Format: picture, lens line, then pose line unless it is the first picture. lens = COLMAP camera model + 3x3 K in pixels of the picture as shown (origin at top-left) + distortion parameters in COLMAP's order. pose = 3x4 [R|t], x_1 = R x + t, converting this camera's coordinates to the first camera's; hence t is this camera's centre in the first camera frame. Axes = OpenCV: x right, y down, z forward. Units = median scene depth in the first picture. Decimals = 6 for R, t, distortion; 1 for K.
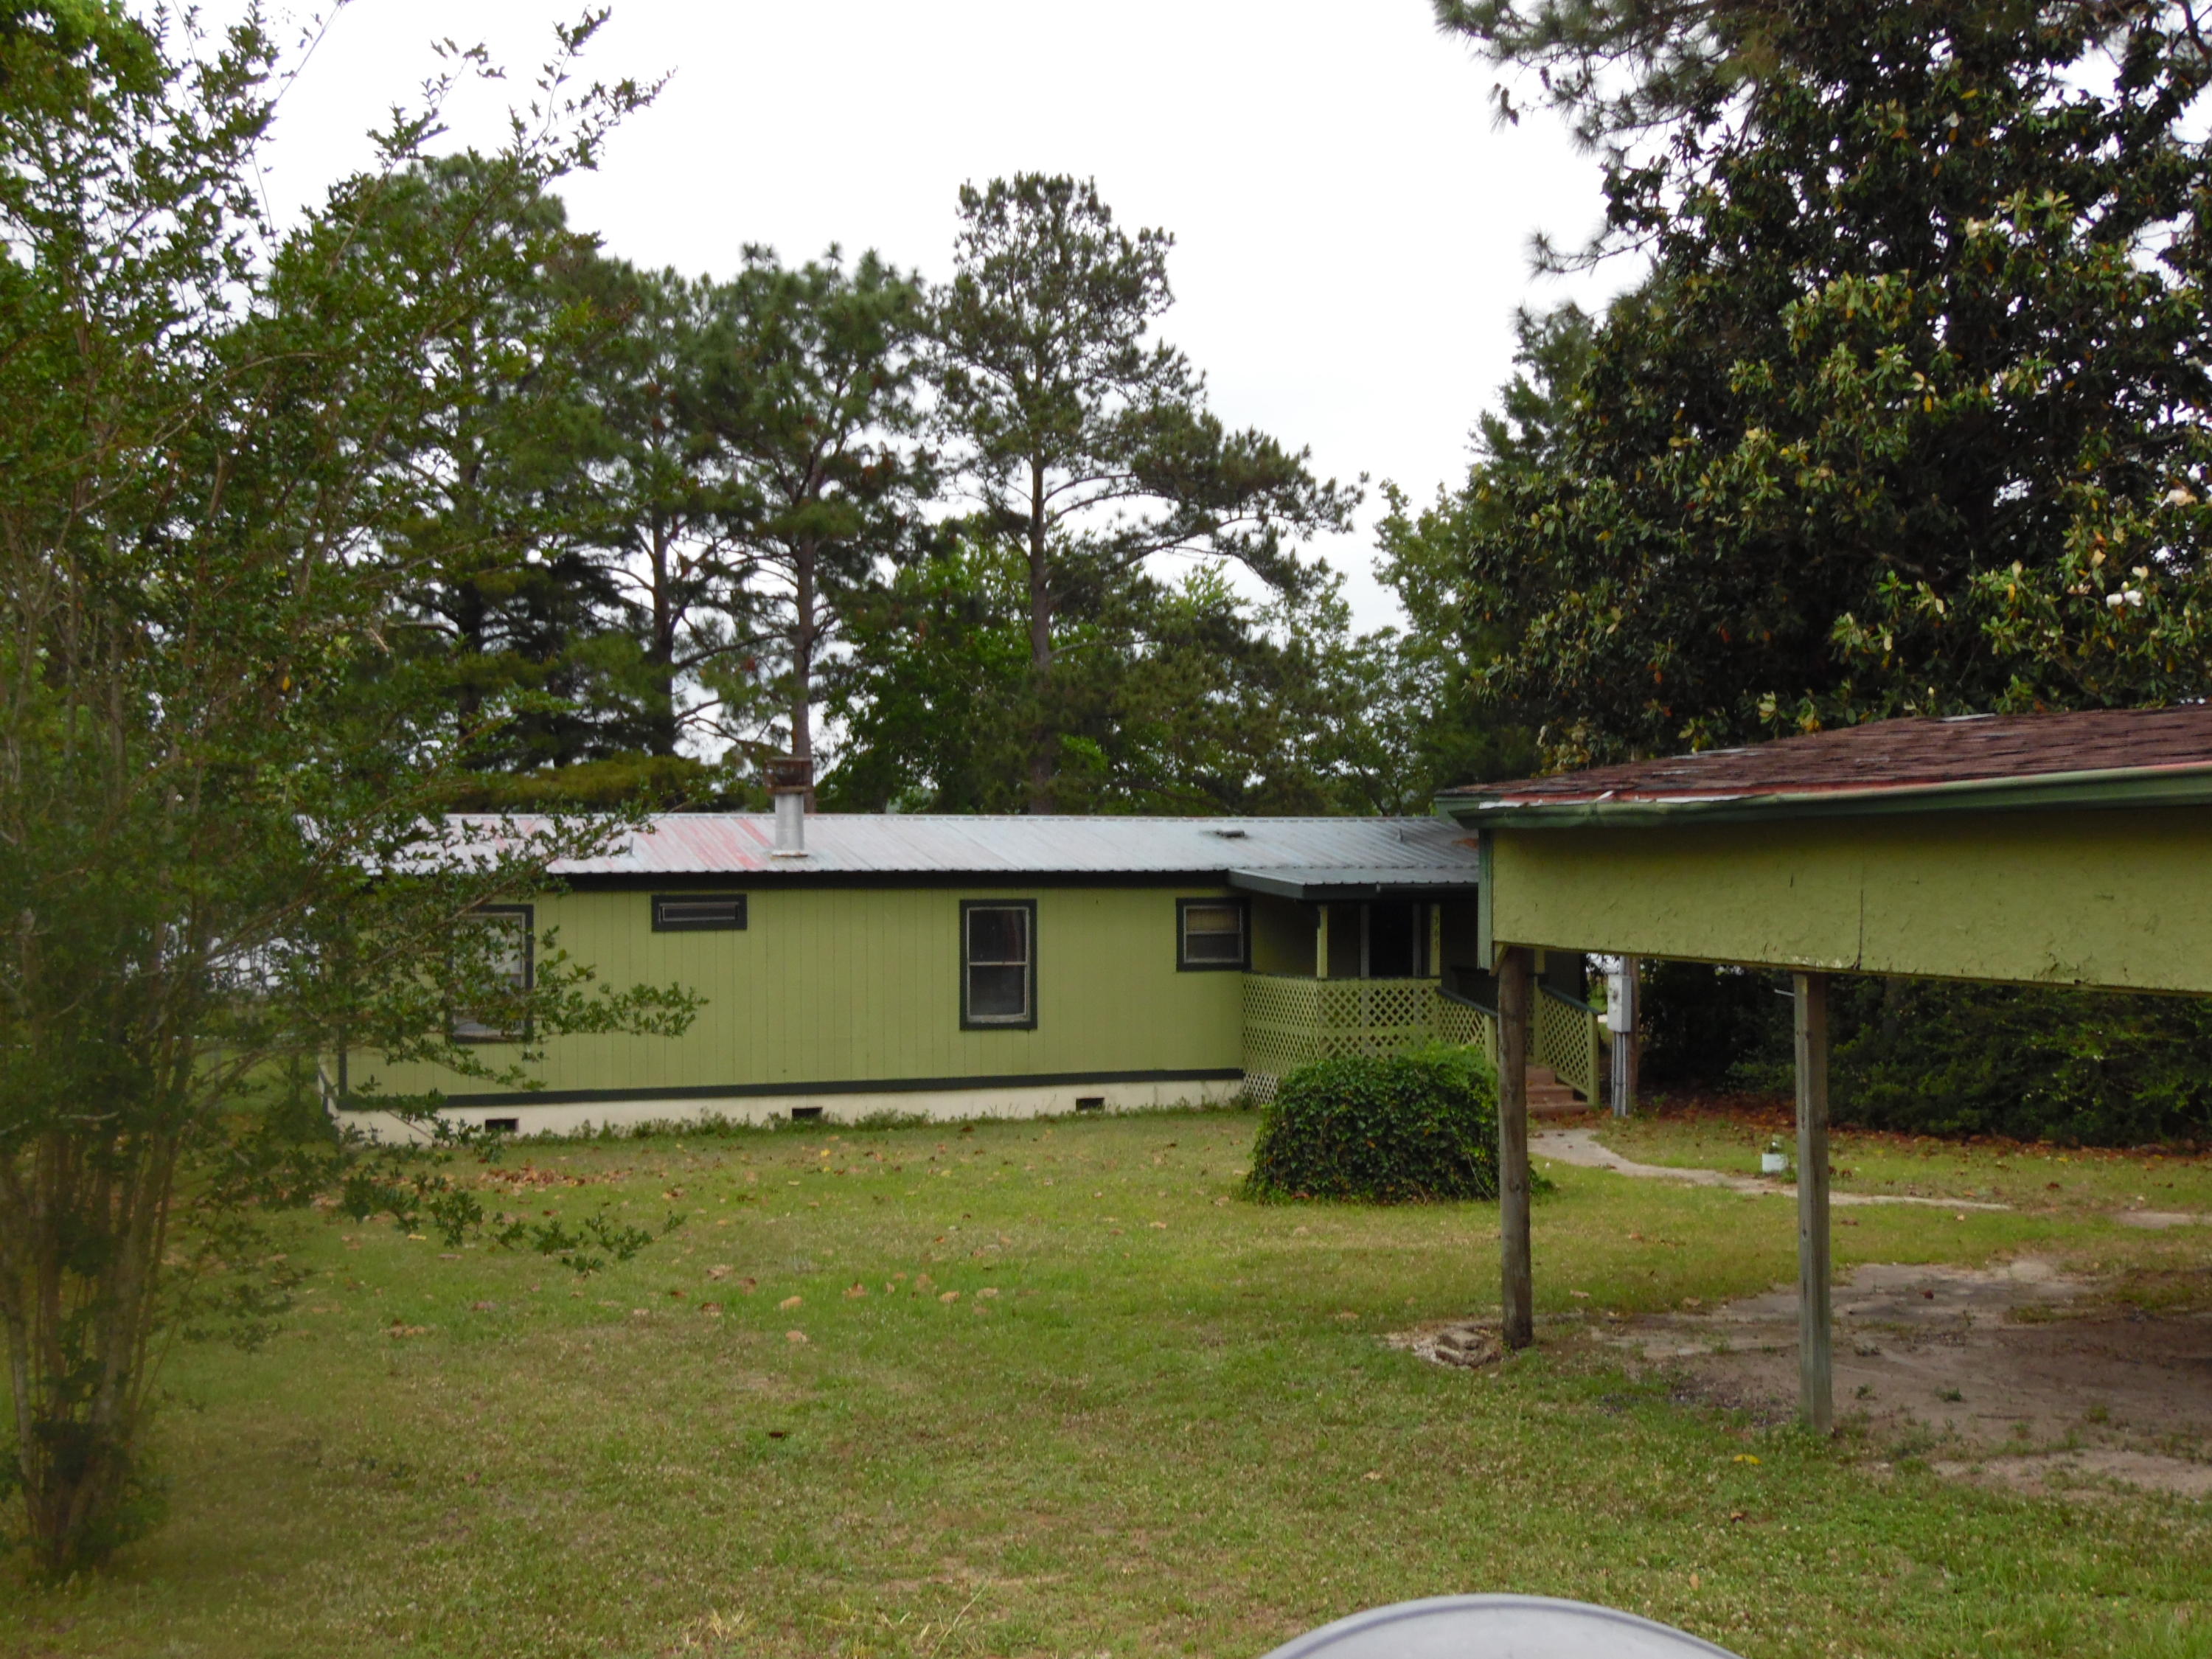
lens RADIAL K [[2560.0, 0, 1105.0], [0, 2560.0, 794.1], [0, 0, 1]] dist [0.081093, -0.016996]
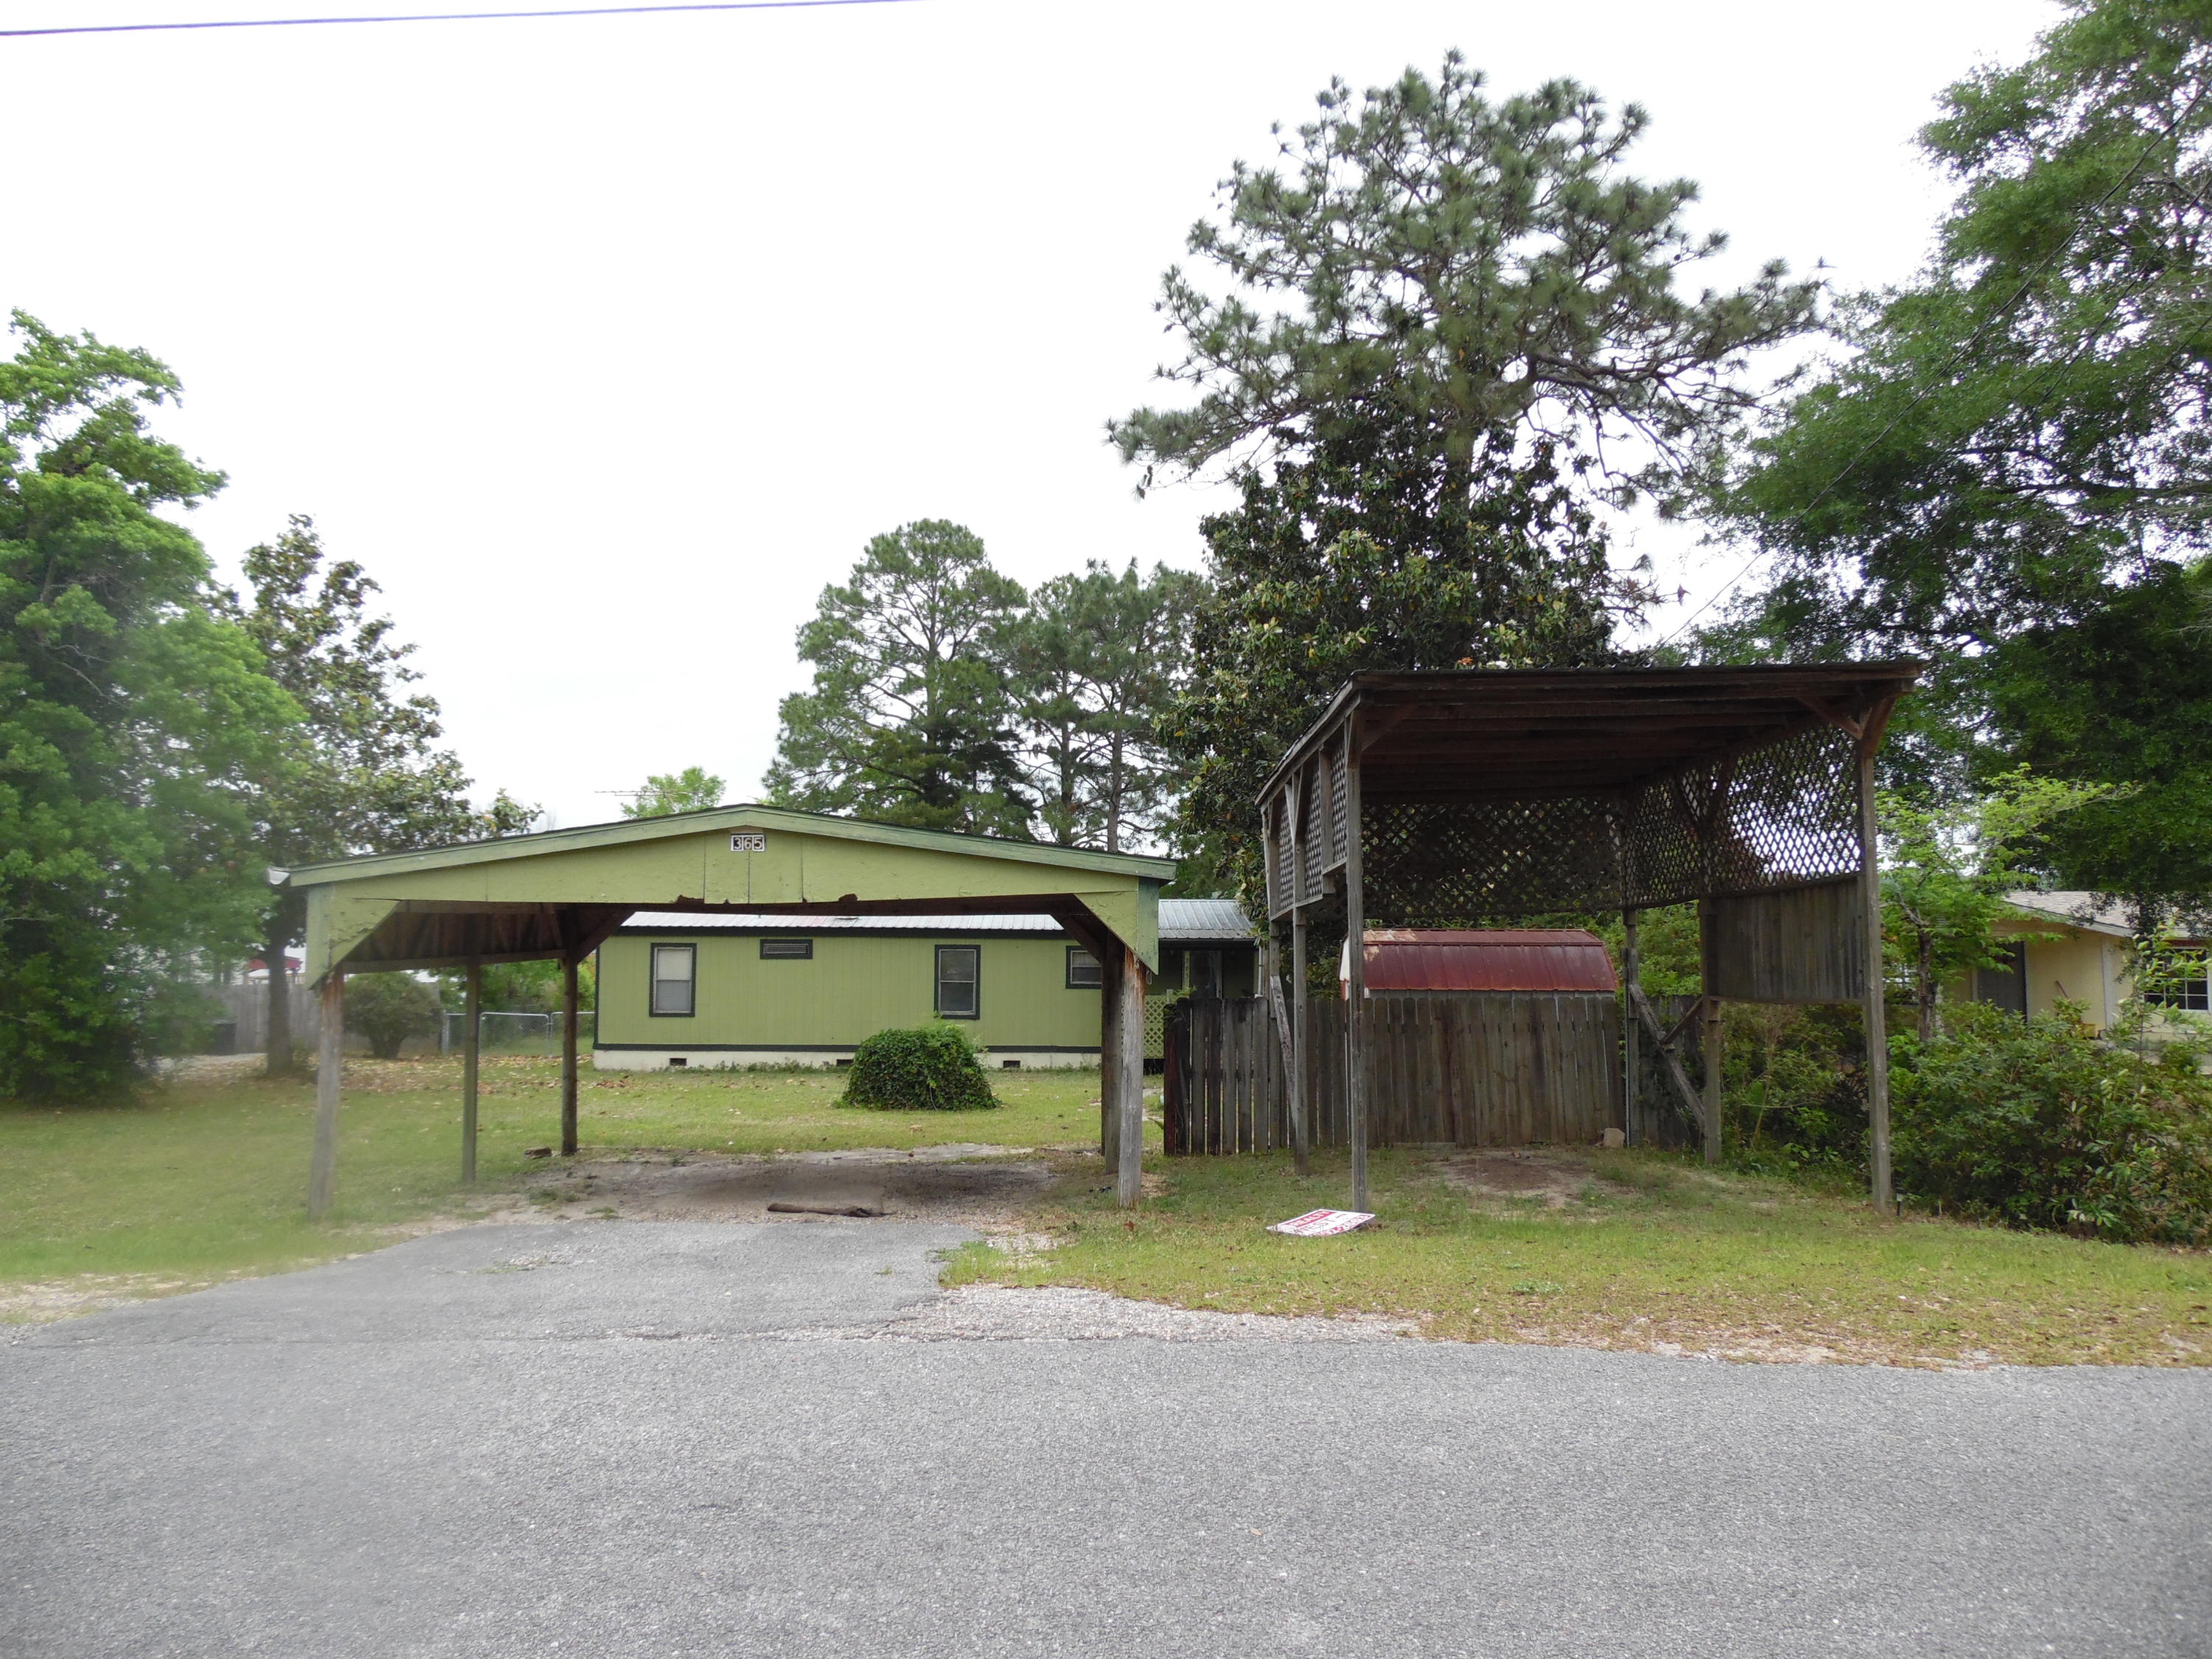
lens RADIAL K [[1647.1, 0, 1107.0], [0, 1647.1, 811.6], [0, 0, 1]] dist [-0.040420, 0.080922]
pose [[0.955373, -0.010073, -0.295232, 0.385167], [-0.003064, 0.999027, -0.044000, -0.000574], [0.295388, 0.042941, 0.954412, -0.047915]]
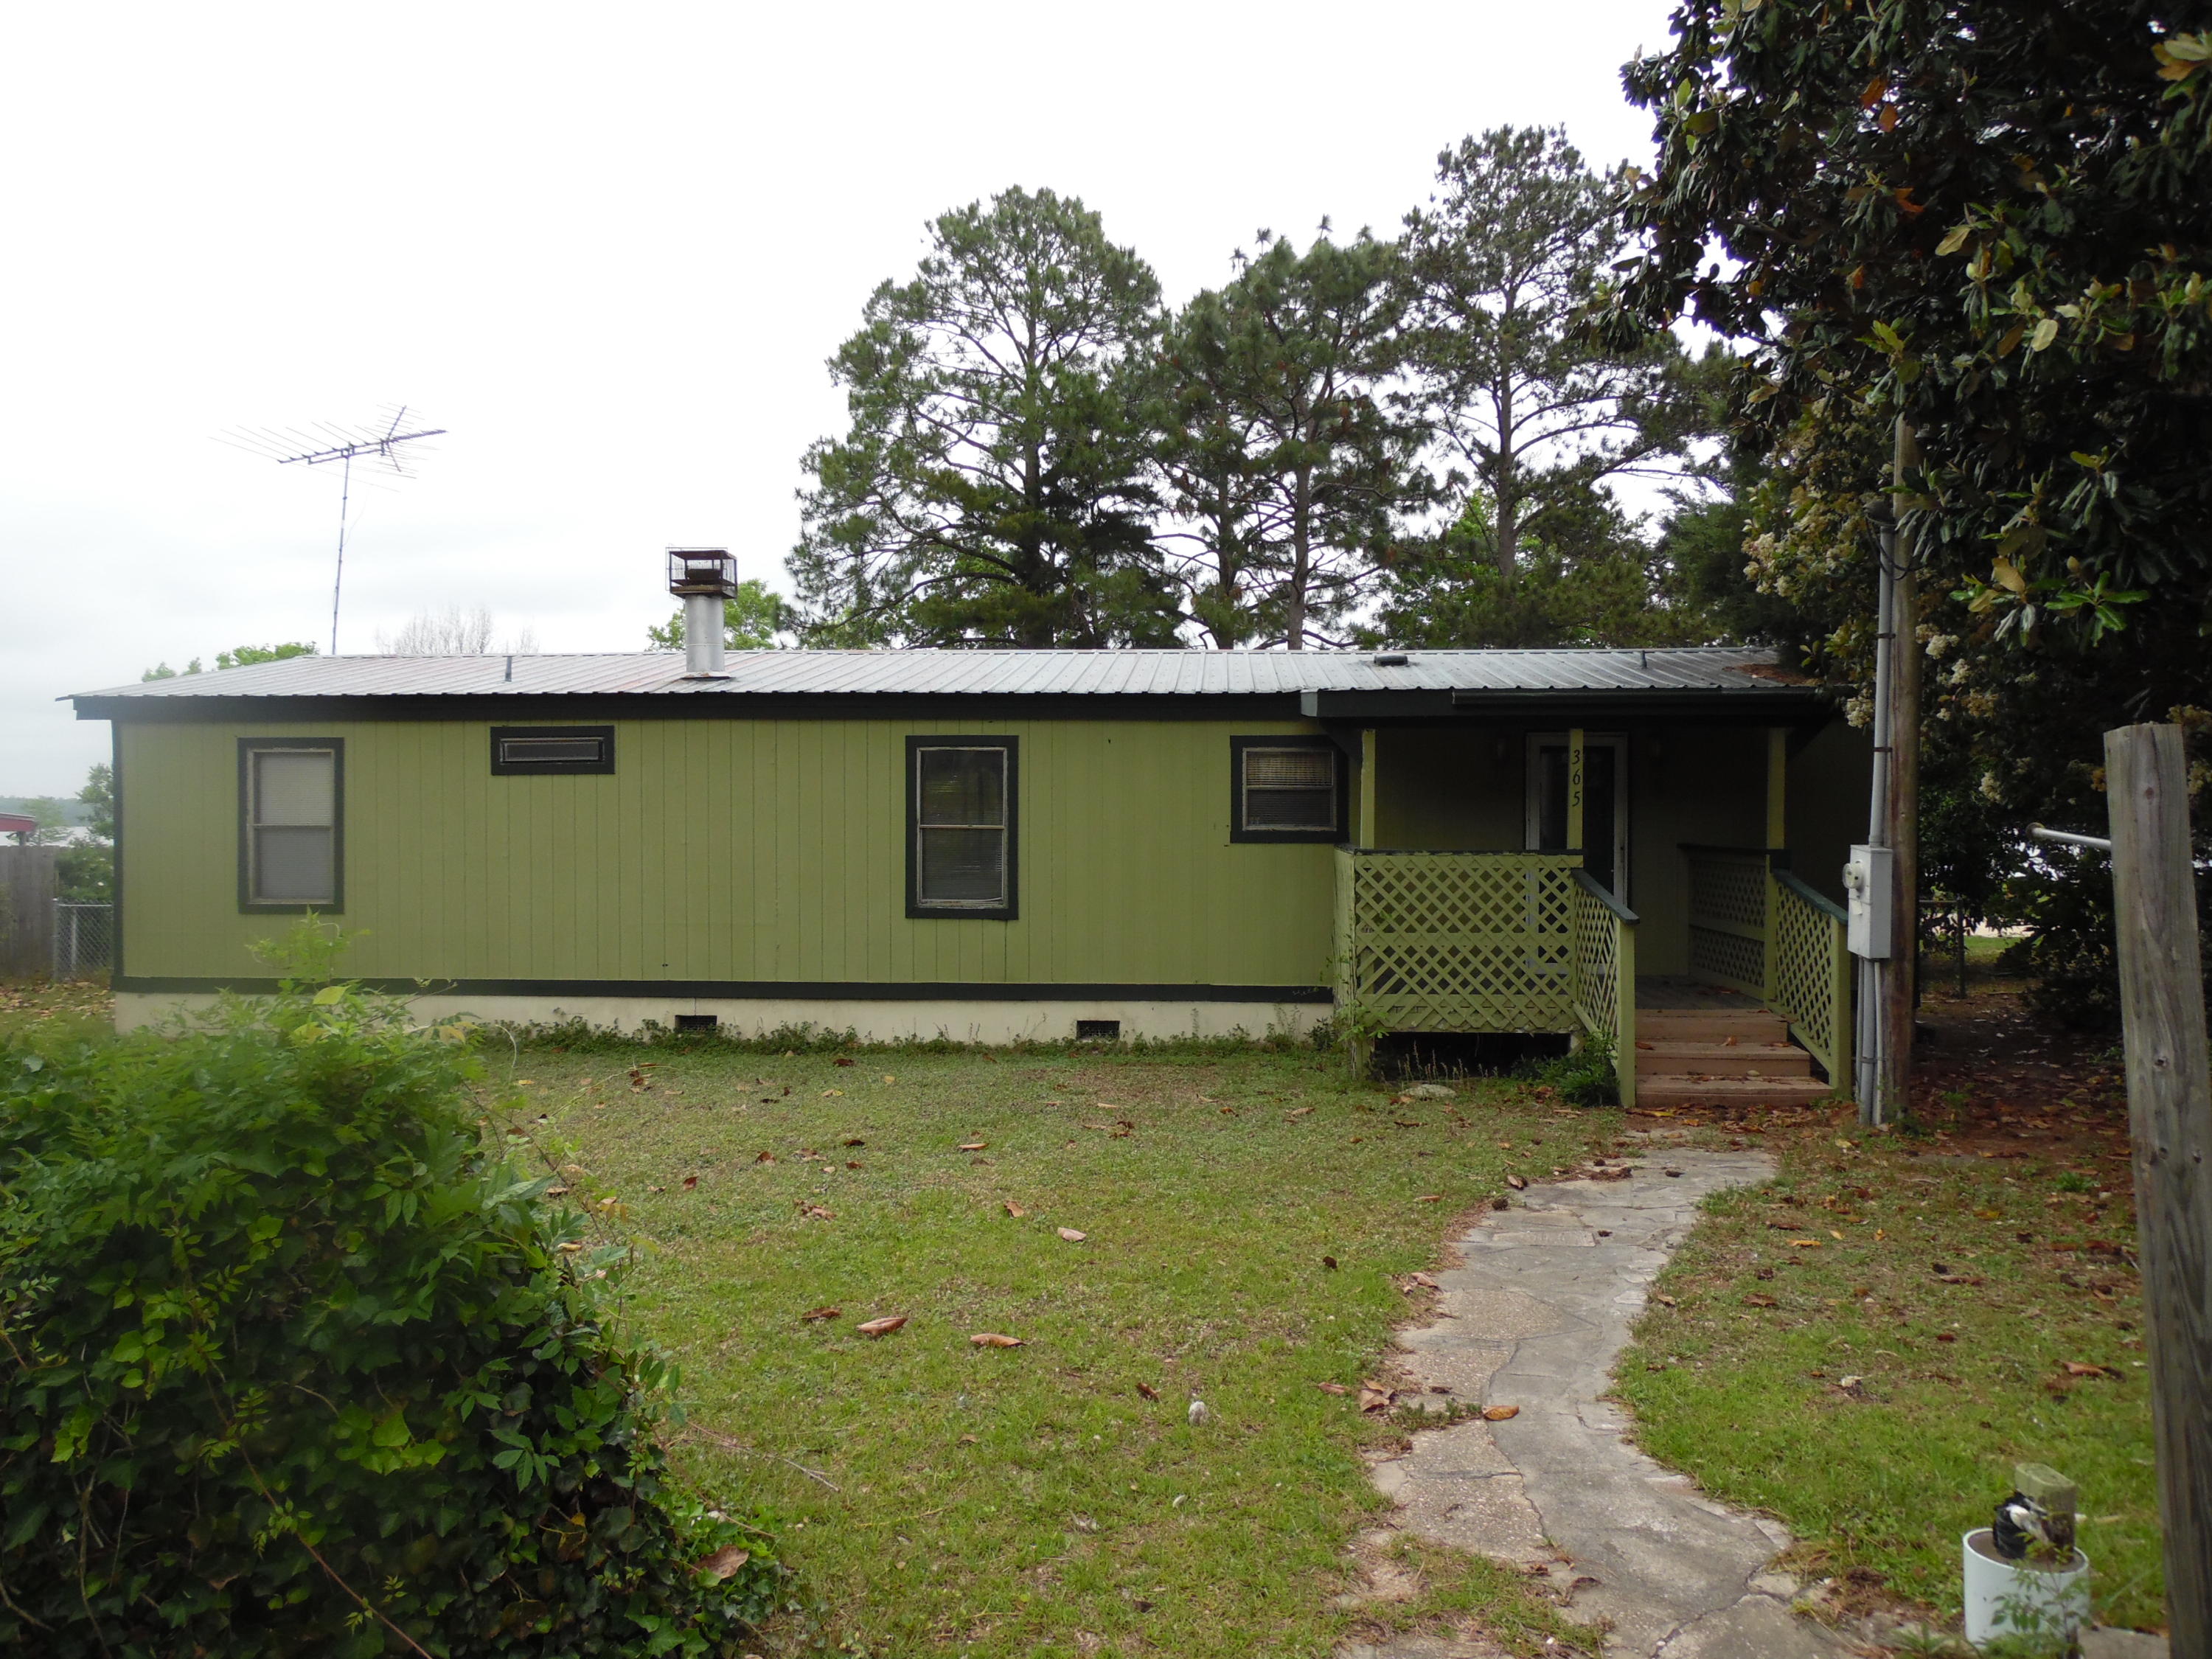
lens RADIAL K [[1647.1, 0, 1107.0], [0, 1647.1, 811.6], [0, 0, 1]] dist [-0.040420, 0.080922]
pose [[0.922223, 0.005787, -0.386615, 0.169686], [0.005057, 0.999622, 0.027027, 0.049432], [0.386625, -0.026881, 0.921845, 0.588520]]
